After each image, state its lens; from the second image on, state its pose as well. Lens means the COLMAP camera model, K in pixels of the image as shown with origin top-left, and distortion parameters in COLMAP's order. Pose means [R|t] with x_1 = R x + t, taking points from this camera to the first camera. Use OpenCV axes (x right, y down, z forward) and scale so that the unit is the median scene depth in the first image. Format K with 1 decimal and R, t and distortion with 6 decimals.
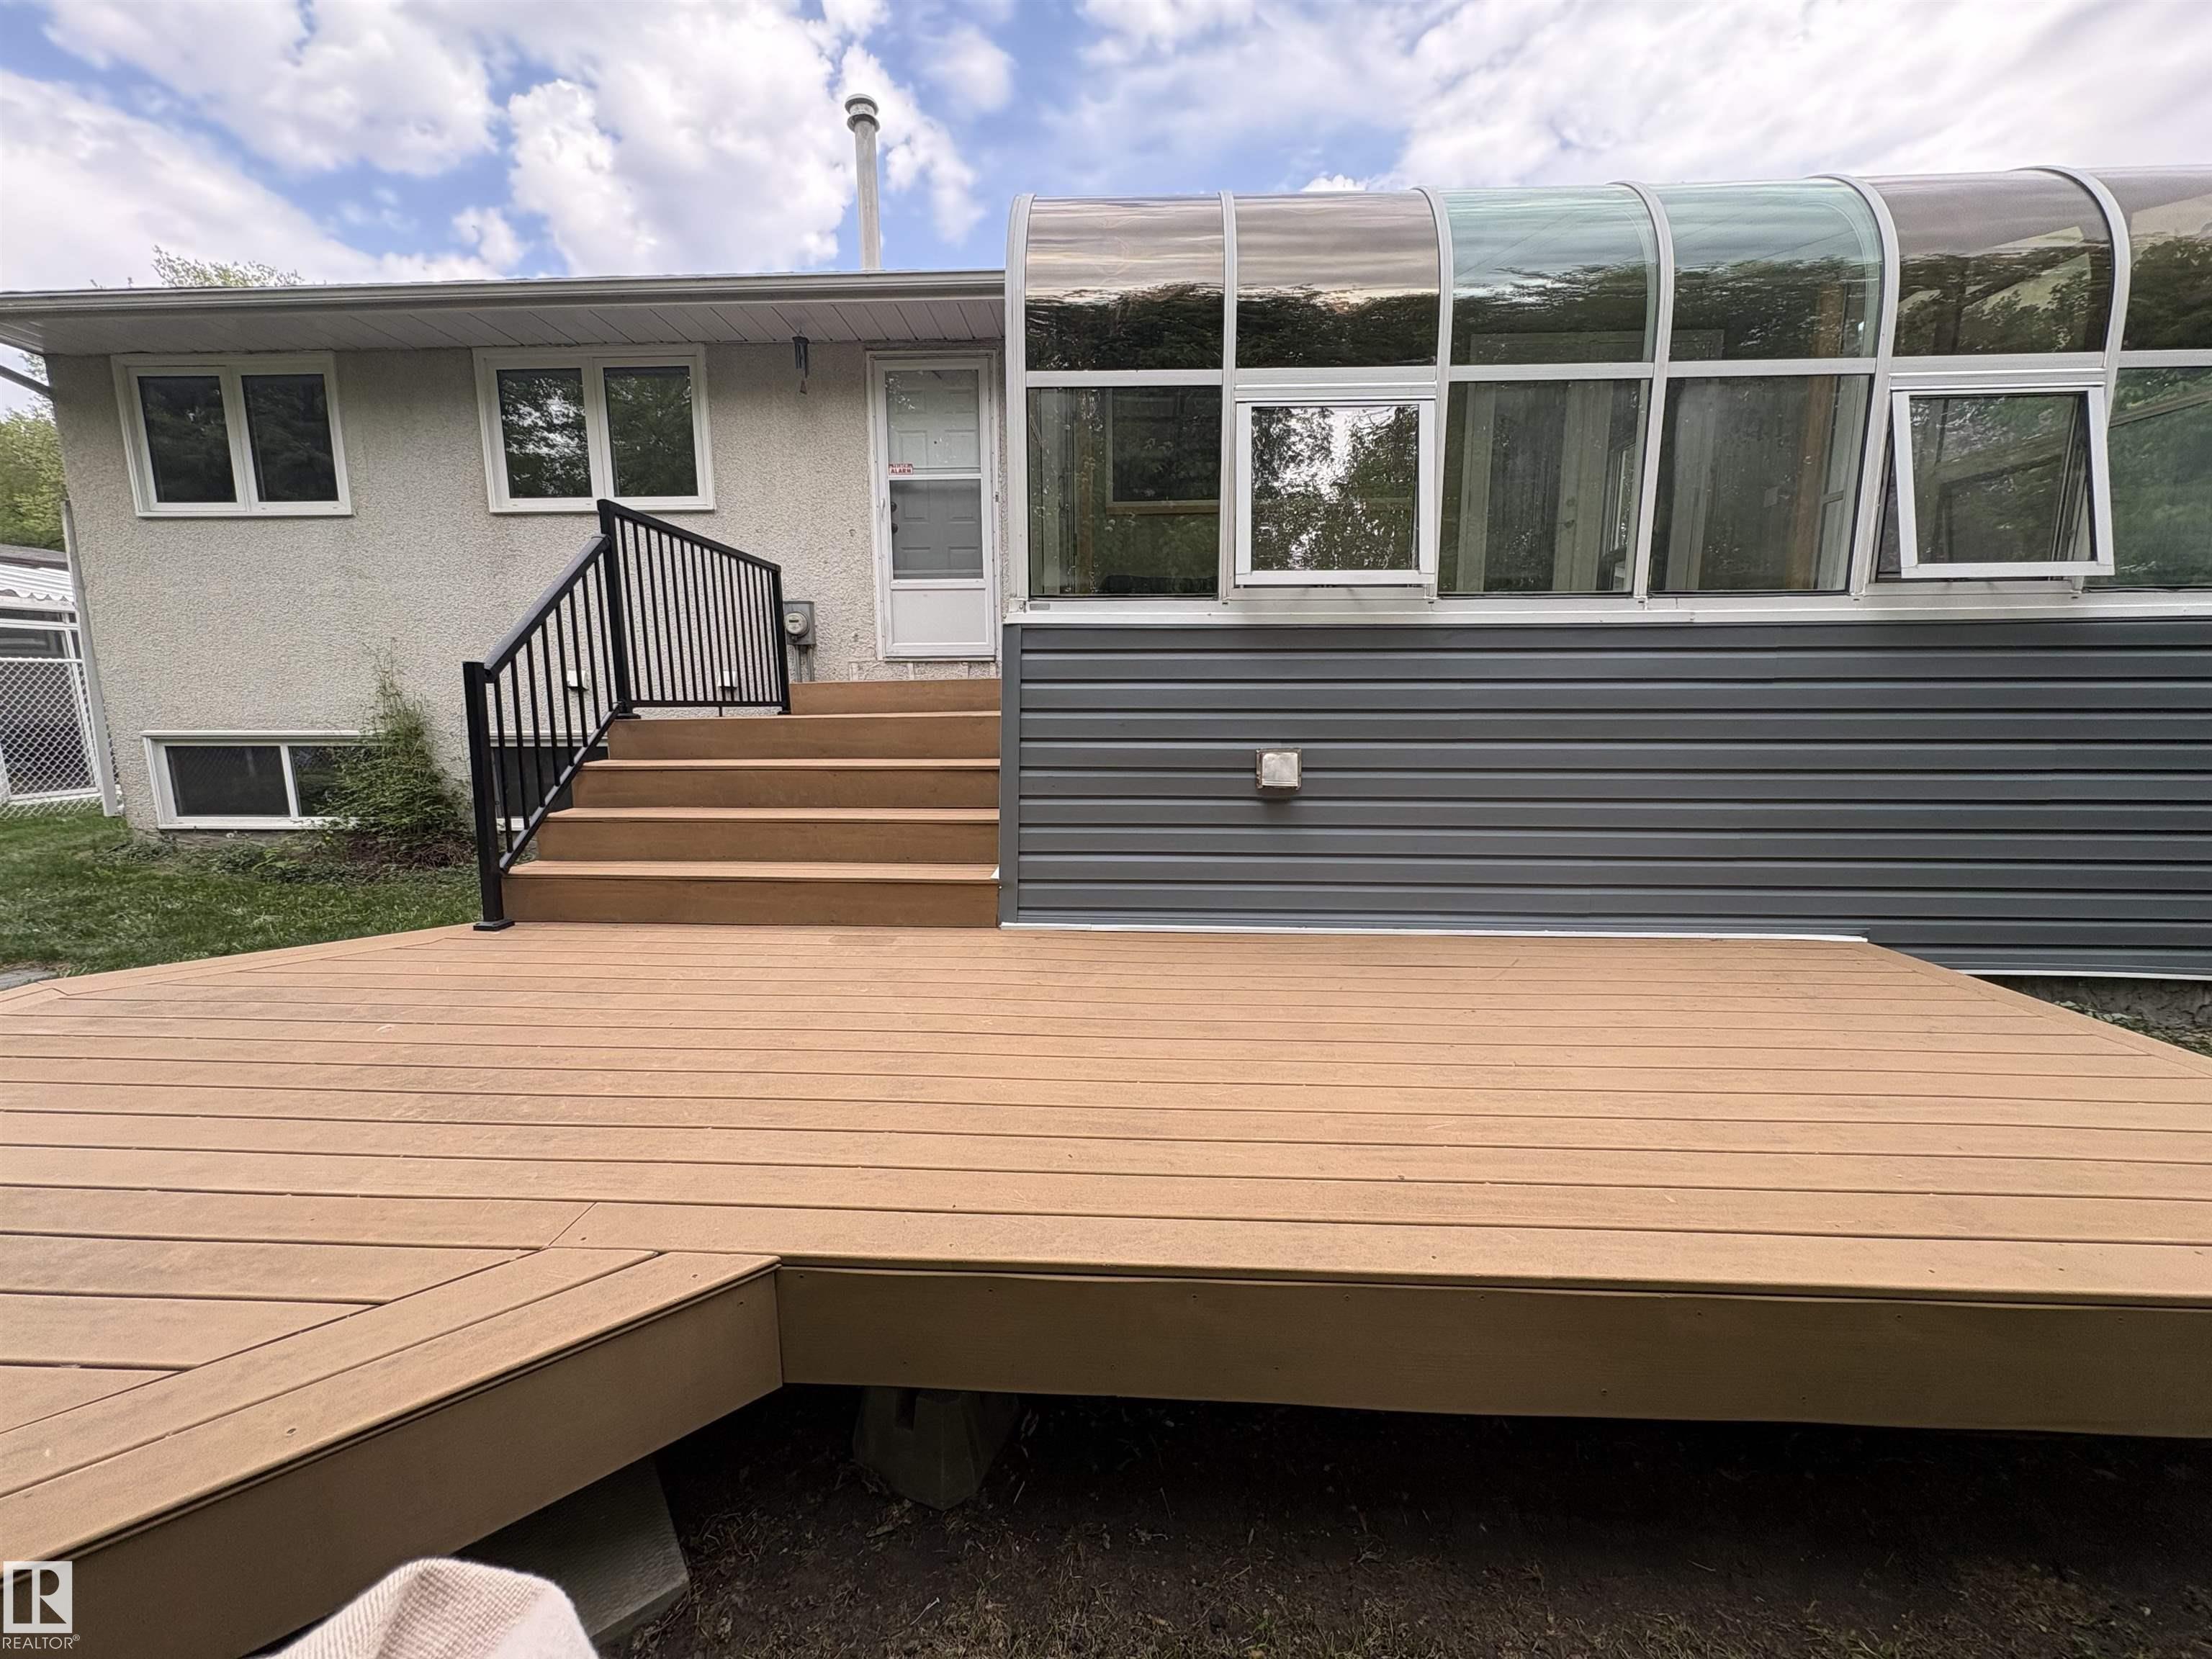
lens RADIAL K [[881.6, 0, 1105.7], [0, 881.6, 819.0], [0, 0, 1]] dist [0.001709, -0.000188]
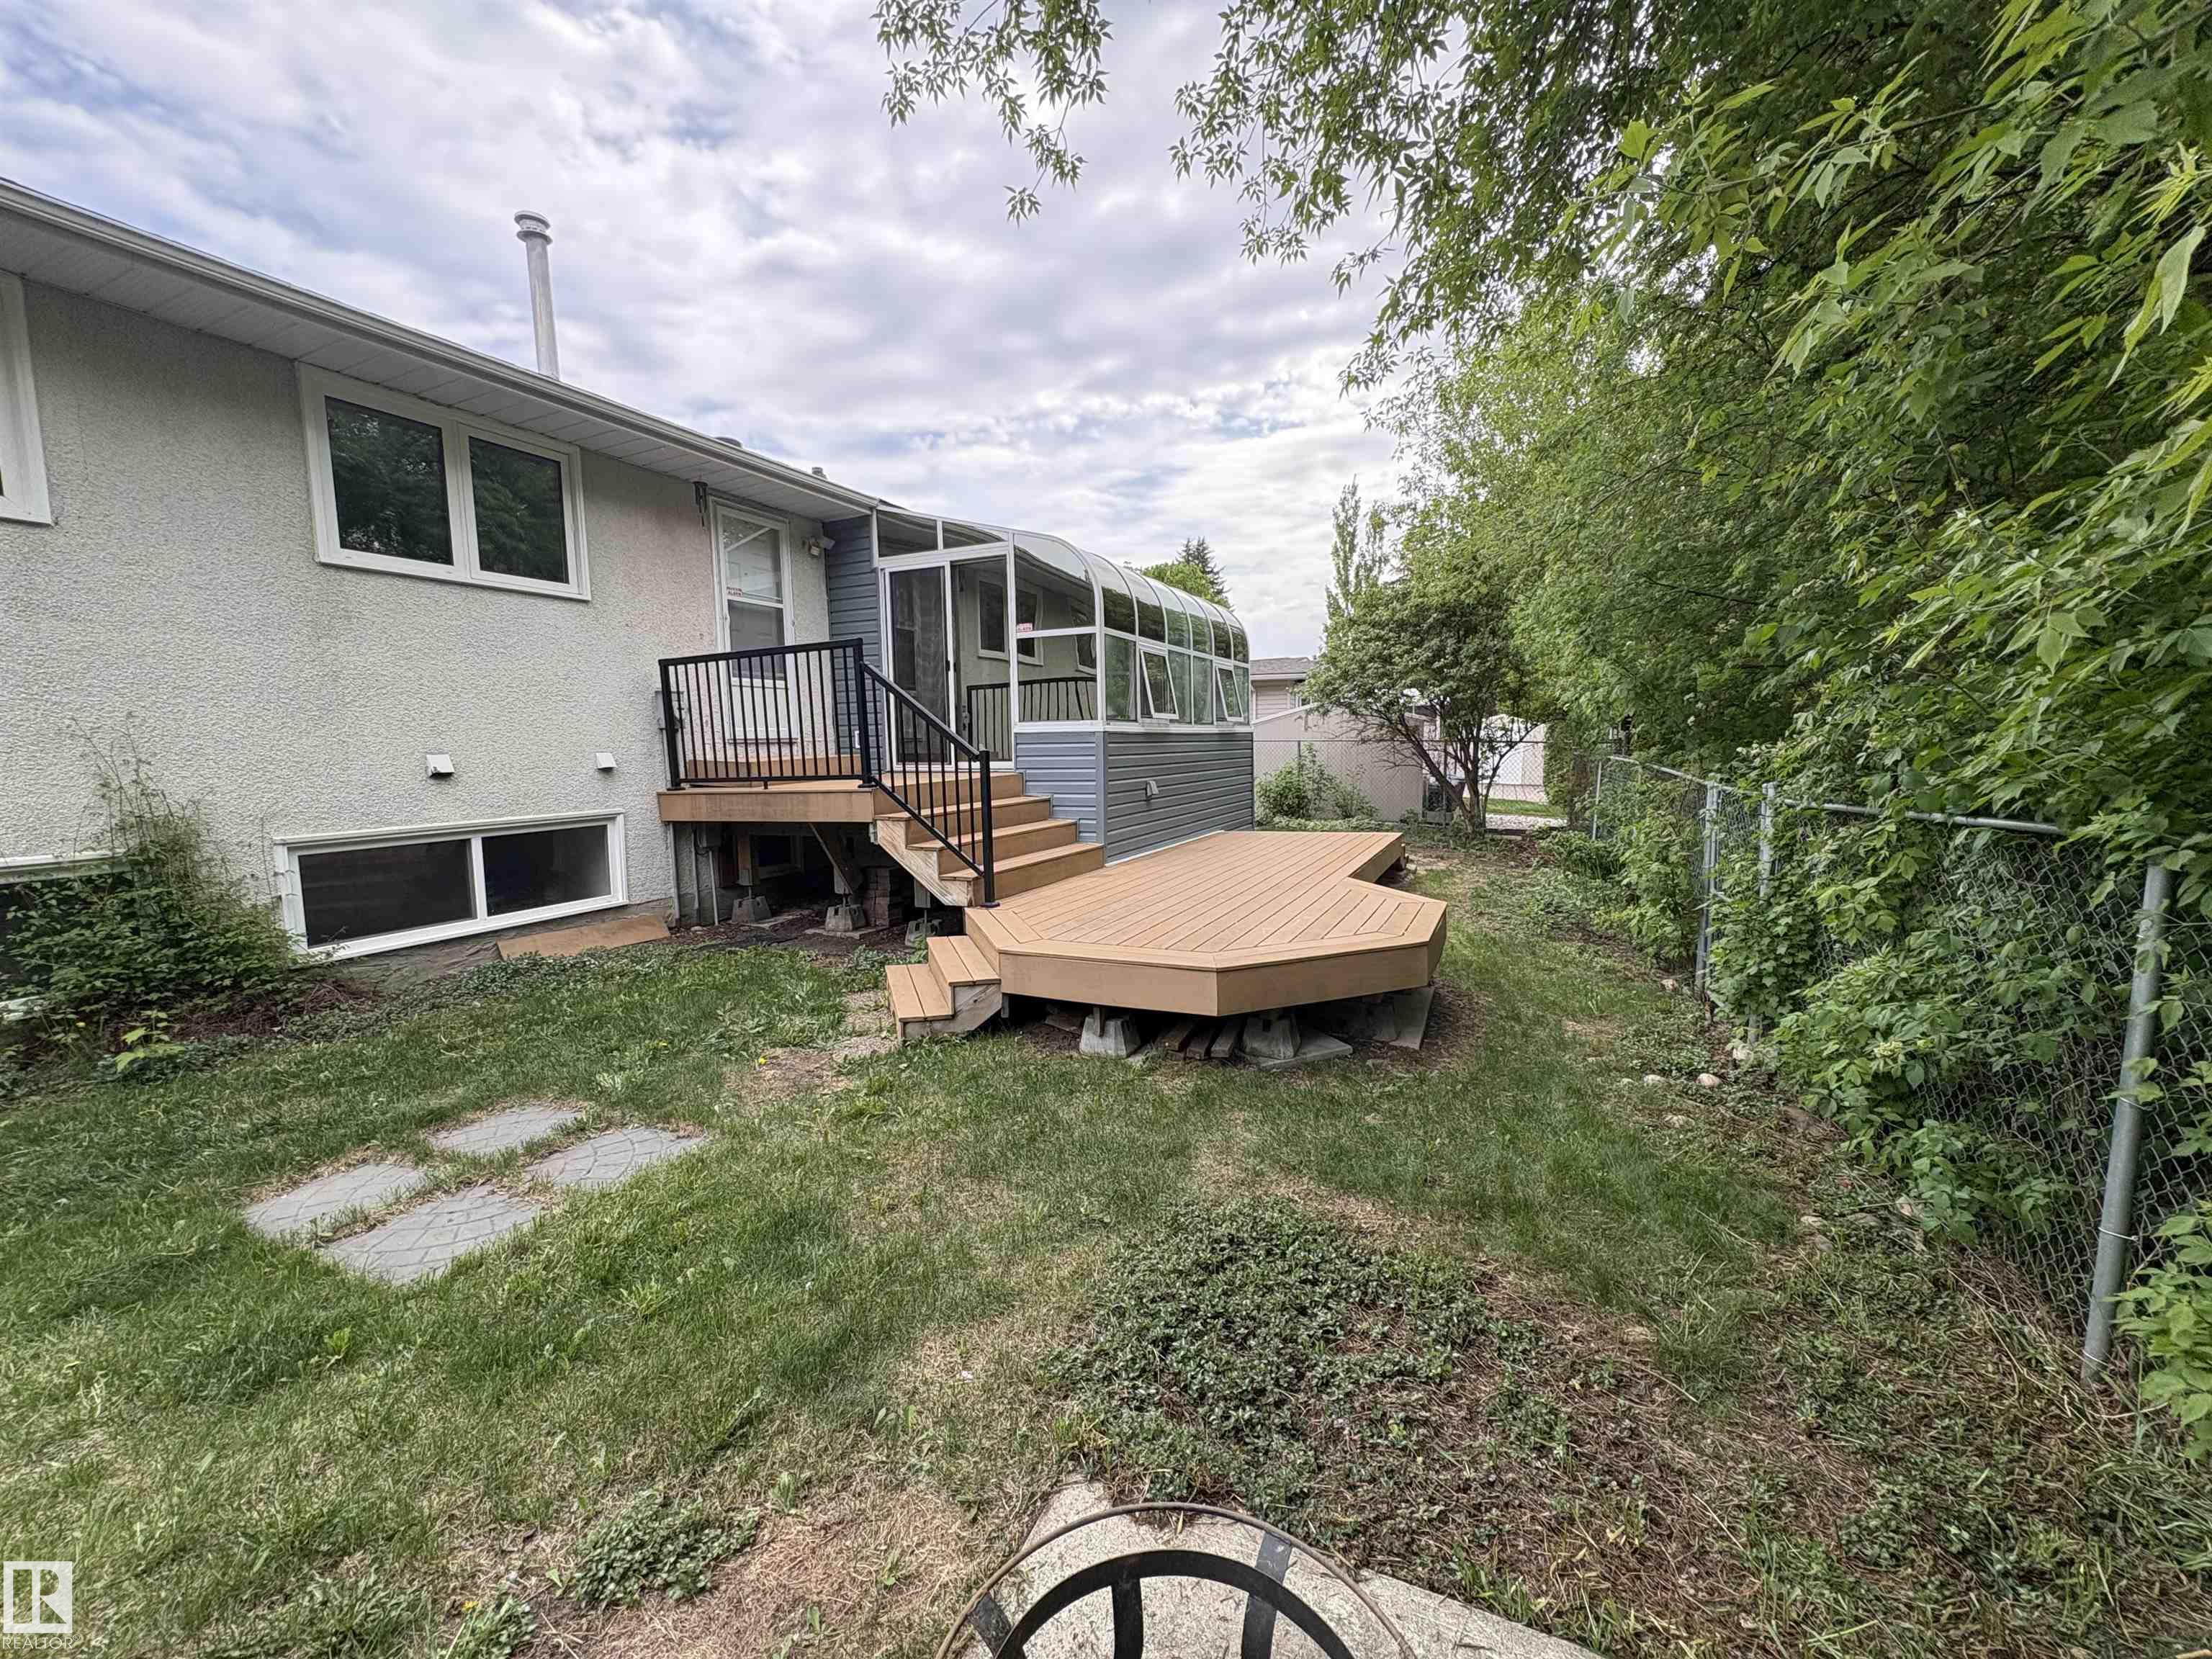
lens RADIAL K [[881.6, 0, 1106.6], [0, 881.6, 835.0], [0, 0, 1]] dist [0.001709, -0.000188]
pose [[0.409441, -0.090693, 0.907818, -1.409964], [0.167775, 0.985562, 0.022791, -0.001557], [-0.896777, 0.142978, 0.418745, 0.071020]]
